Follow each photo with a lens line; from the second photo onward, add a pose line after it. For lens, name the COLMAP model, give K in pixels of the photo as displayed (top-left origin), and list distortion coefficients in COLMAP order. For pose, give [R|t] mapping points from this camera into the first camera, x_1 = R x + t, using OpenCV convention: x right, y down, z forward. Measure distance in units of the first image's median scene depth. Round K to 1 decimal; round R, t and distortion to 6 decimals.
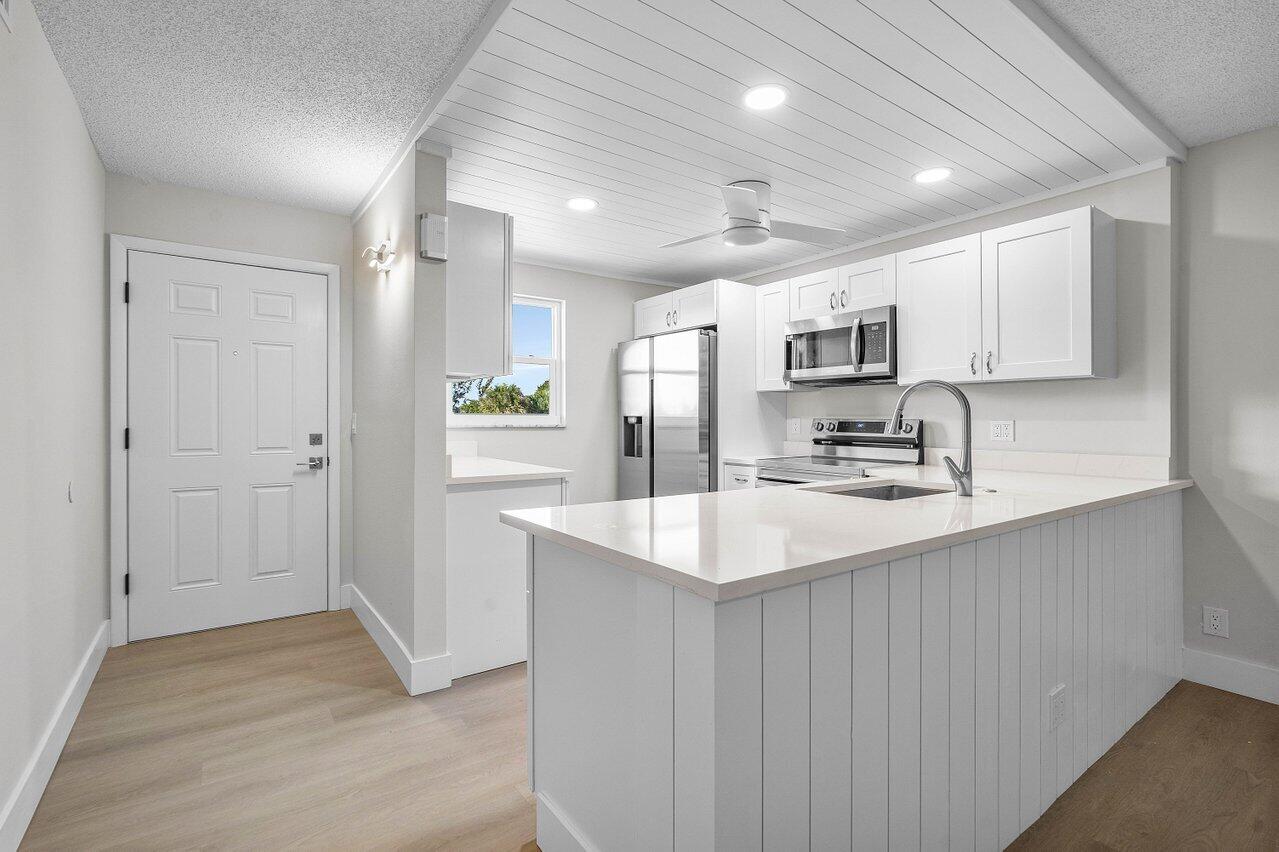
lens RADIAL K [[533.9, 0, 600.6], [0, 533.9, 423.2], [0, 0, 1]] dist [0.000604, 0.000136]
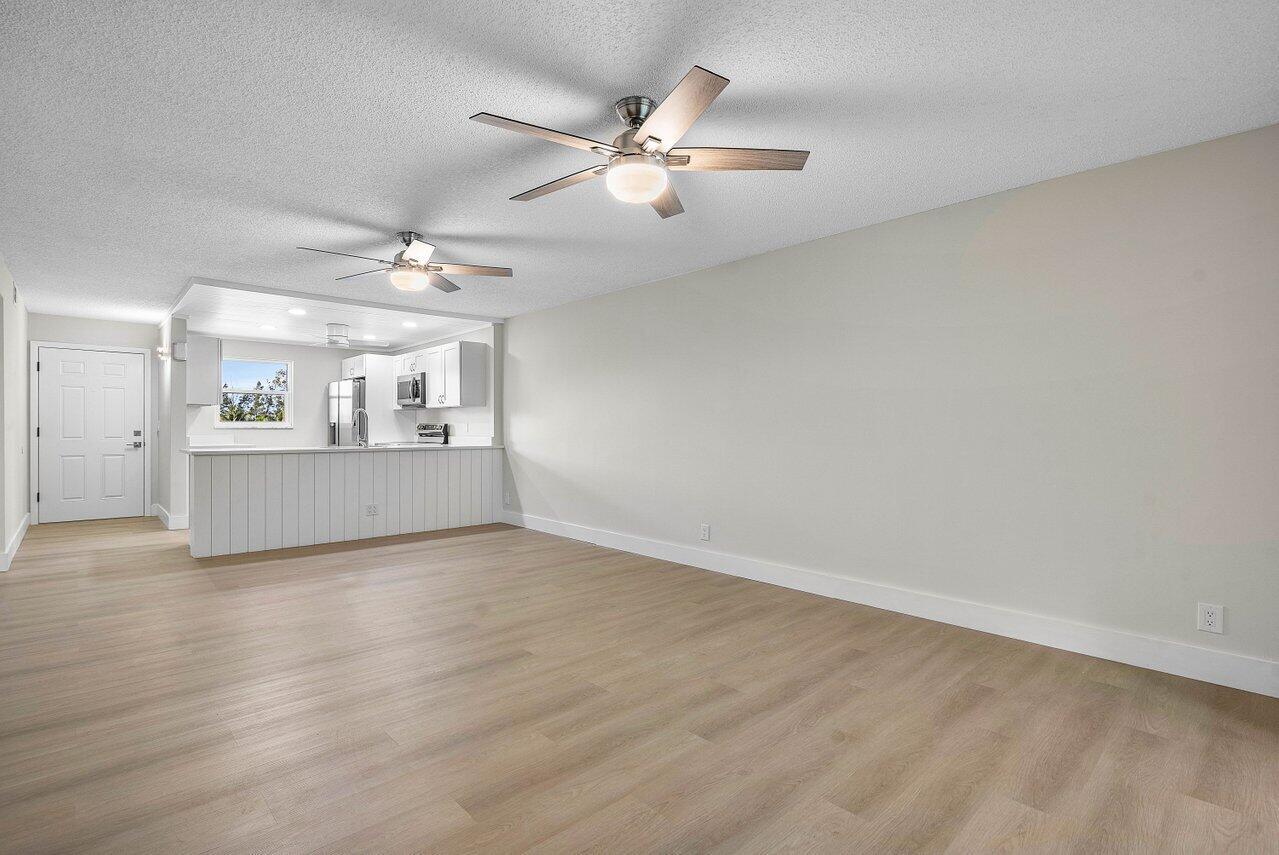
lens RADIAL K [[571.7, 0, 639.5], [0, 571.7, 427.5], [0, 0, 1]] dist [-0.001085, -0.000003]
pose [[0.989569, -0.002256, 0.144042, 1.087851], [0.003104, 0.999979, -0.005664, 0.026158], [-0.144026, 0.006052, 0.989555, -1.492812]]
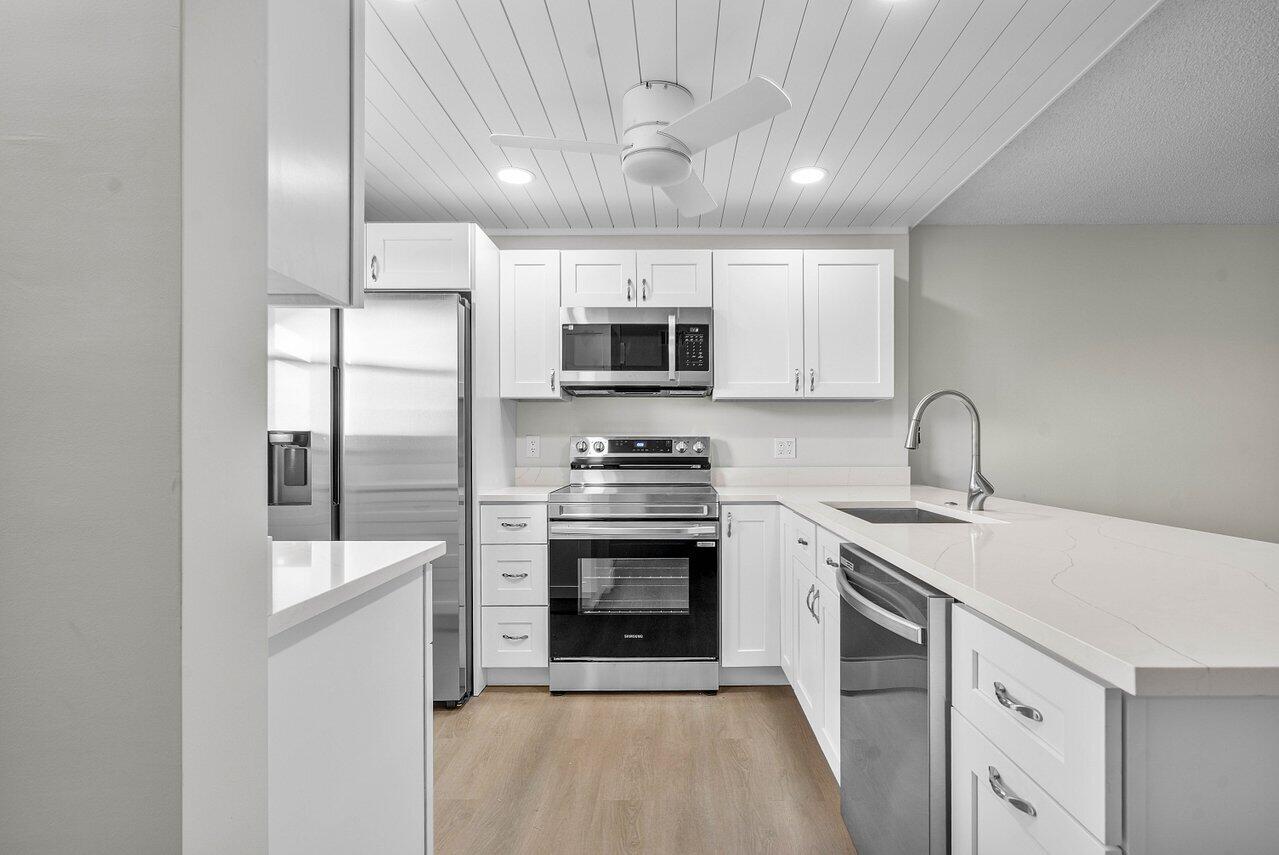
lens RADIAL K [[633.3, 0, 638.5], [0, 633.3, 444.2], [0, 0, 1]] dist [0.001801, 0.000251]
pose [[0.579279, -0.002900, 0.815124, -0.366177], [0.008725, 0.999958, -0.002643, 0.007142], [-0.815083, 0.008643, 0.579280, 0.473619]]
